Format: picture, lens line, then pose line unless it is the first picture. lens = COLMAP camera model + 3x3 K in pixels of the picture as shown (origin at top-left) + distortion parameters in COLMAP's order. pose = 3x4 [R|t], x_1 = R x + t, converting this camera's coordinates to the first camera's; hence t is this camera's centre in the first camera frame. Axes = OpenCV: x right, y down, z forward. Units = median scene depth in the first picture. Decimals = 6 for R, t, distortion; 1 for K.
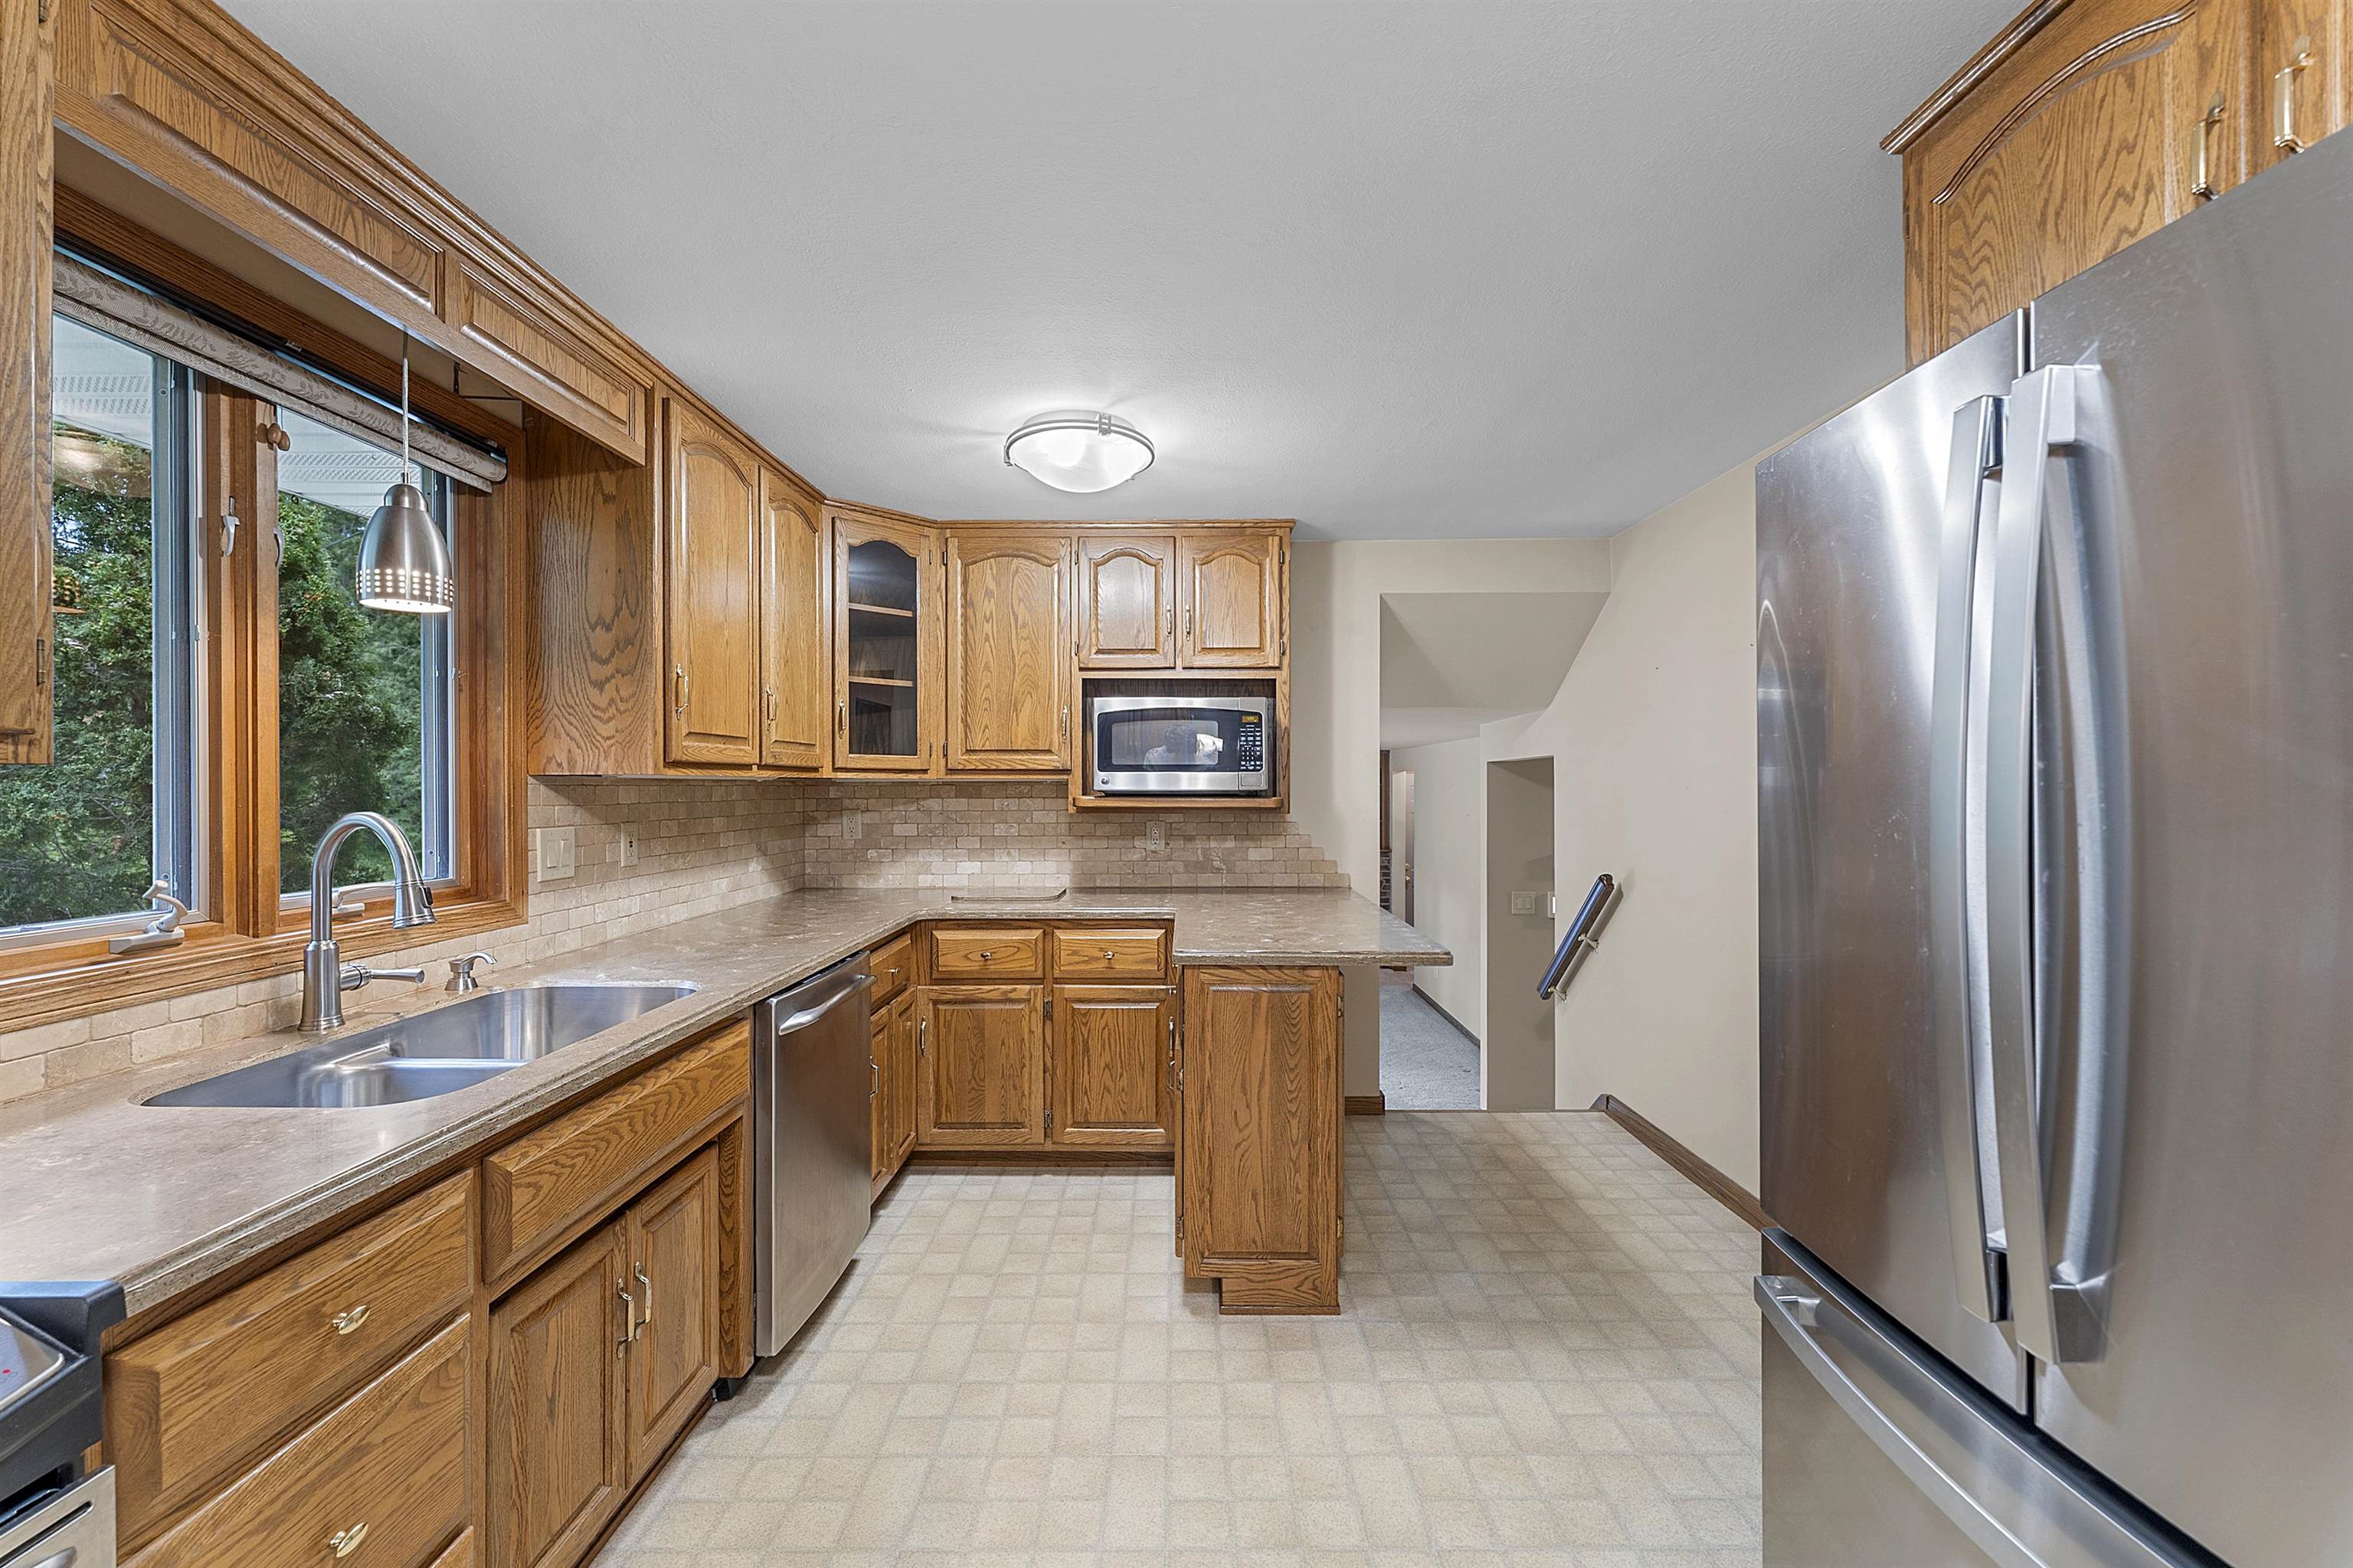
lens RADIAL K [[977.1, 0, 1176.5], [0, 977.1, 784.0], [0, 0, 1]] dist [0.001254, 0.000004]
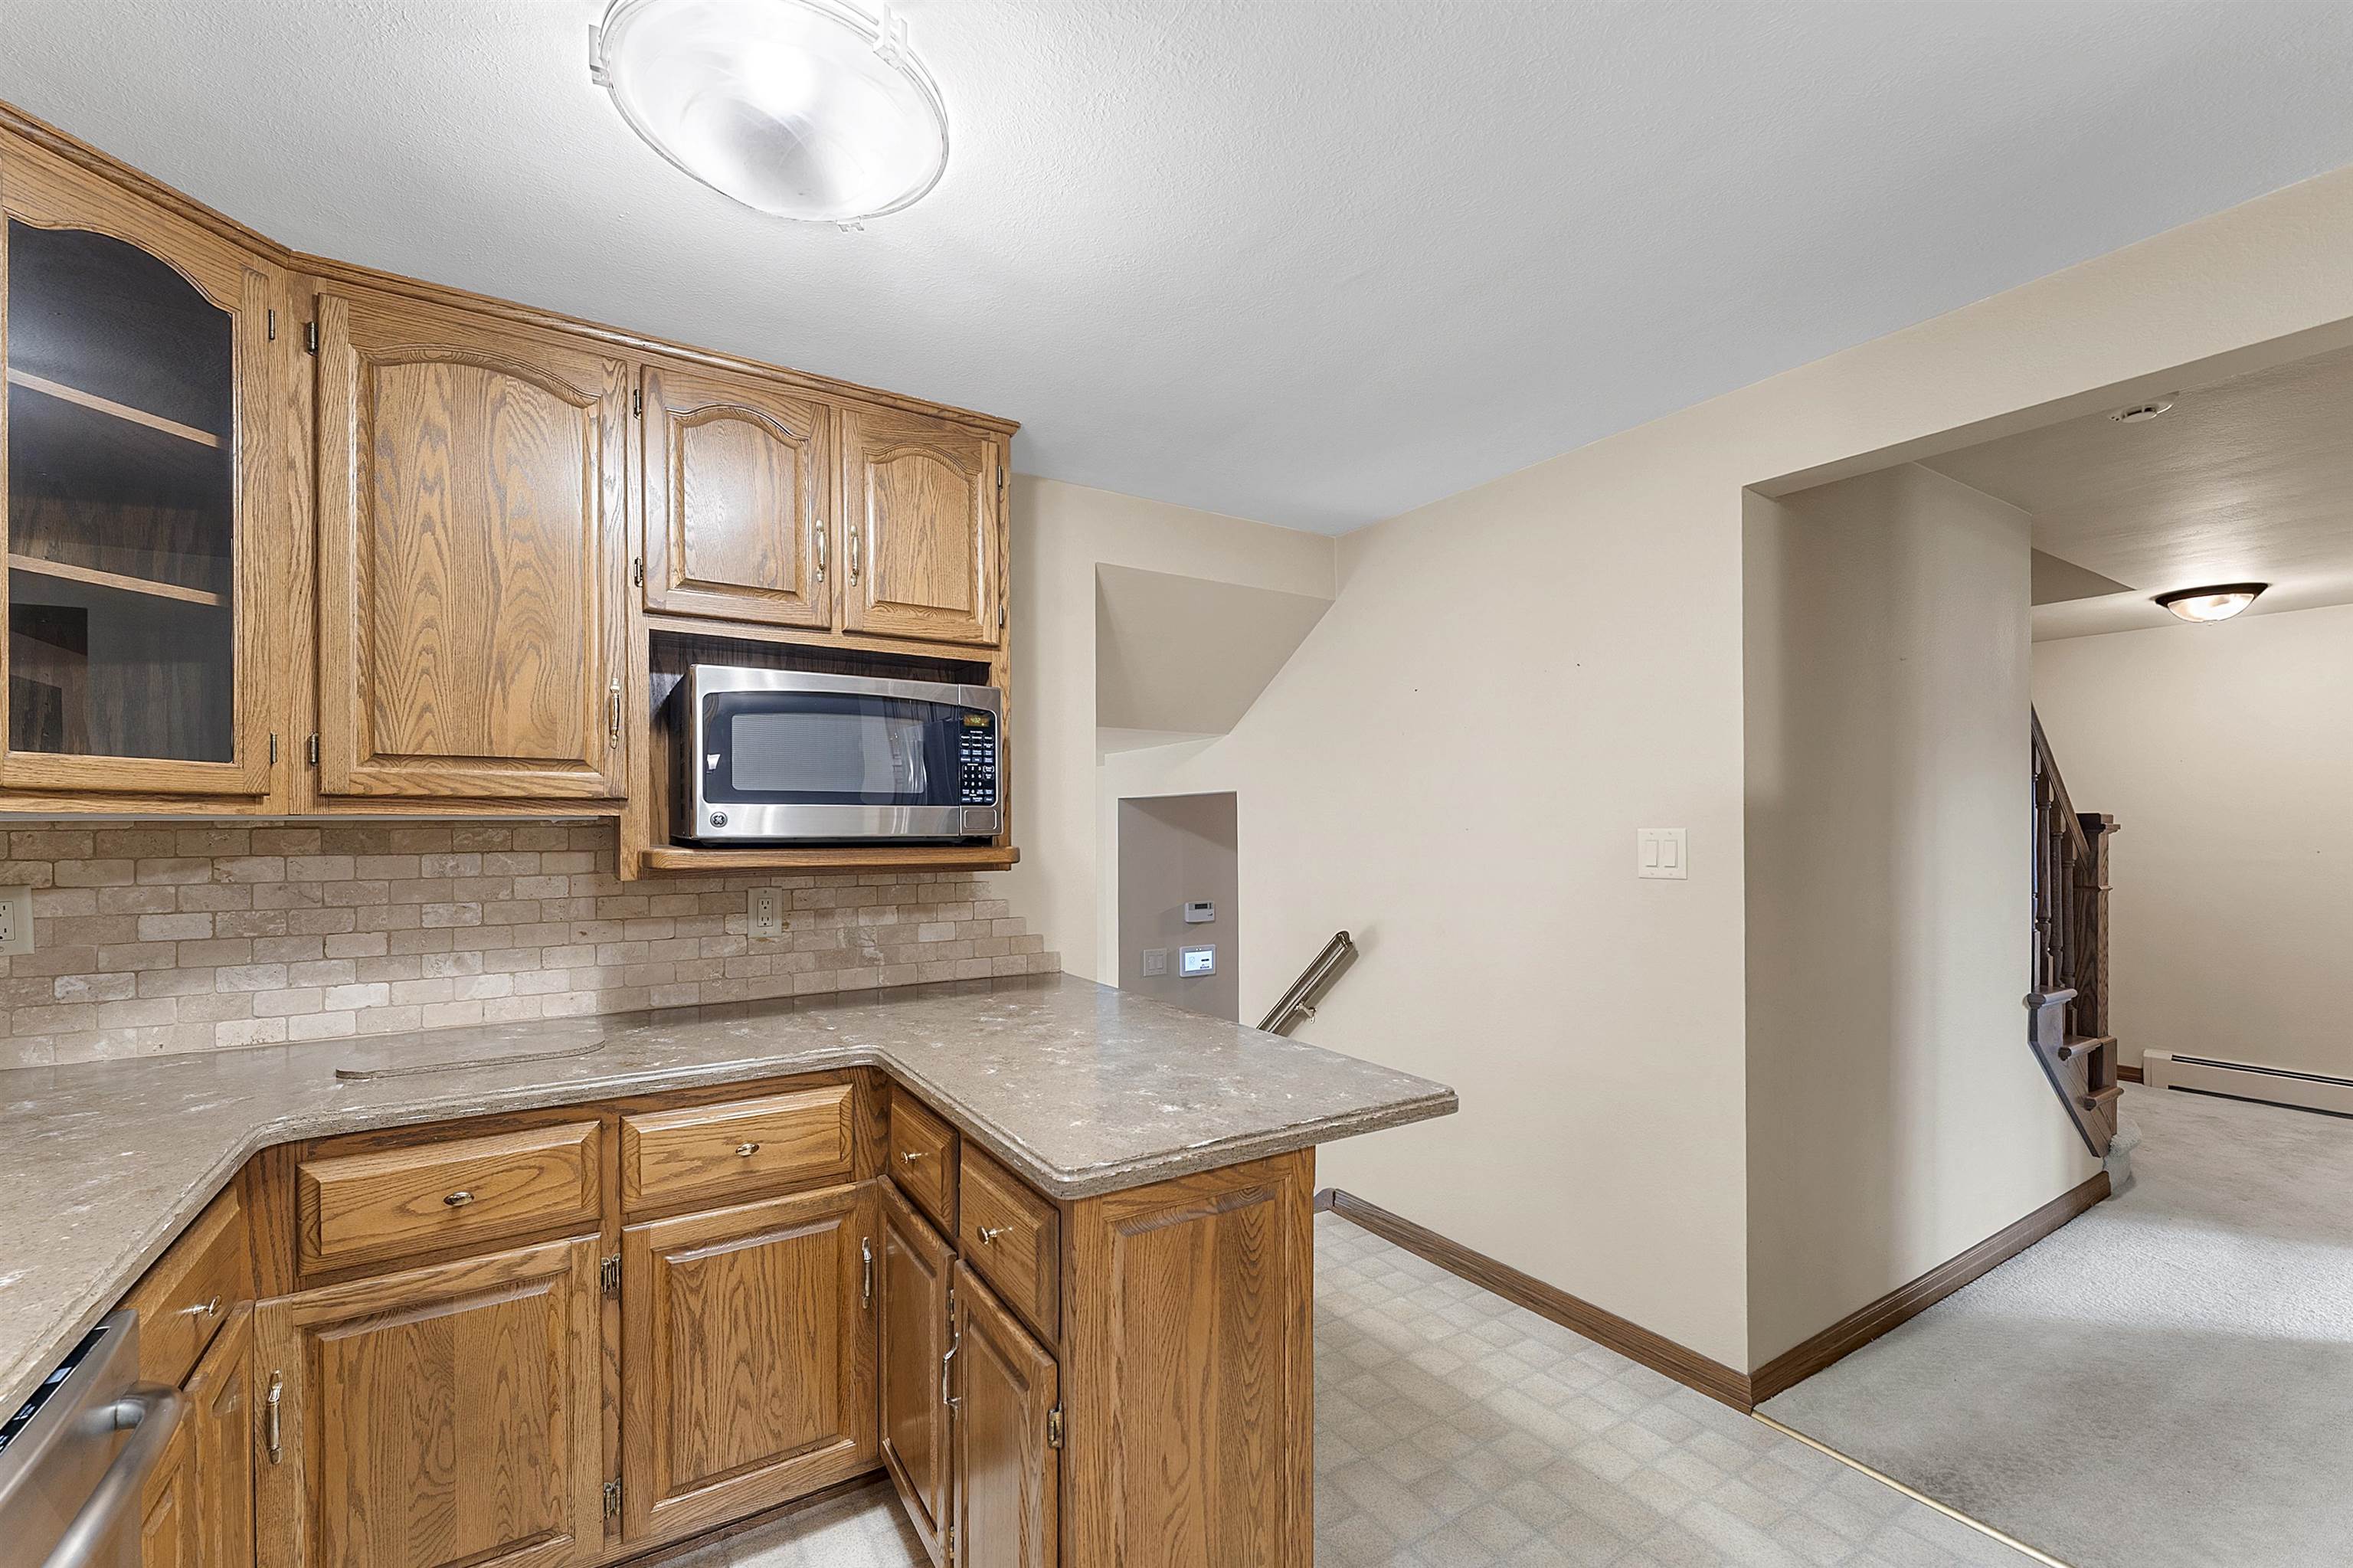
lens RADIAL K [[972.1, 0, 1174.7], [0, 972.1, 823.5], [0, 0, 1]] dist [-0.001491, -0.000242]
pose [[0.830354, -0.000016, 0.557236, -0.155651], [-0.000177, 1.000000, 0.000293, -0.001463], [-0.557236, -0.000342, 0.830354, 0.396404]]
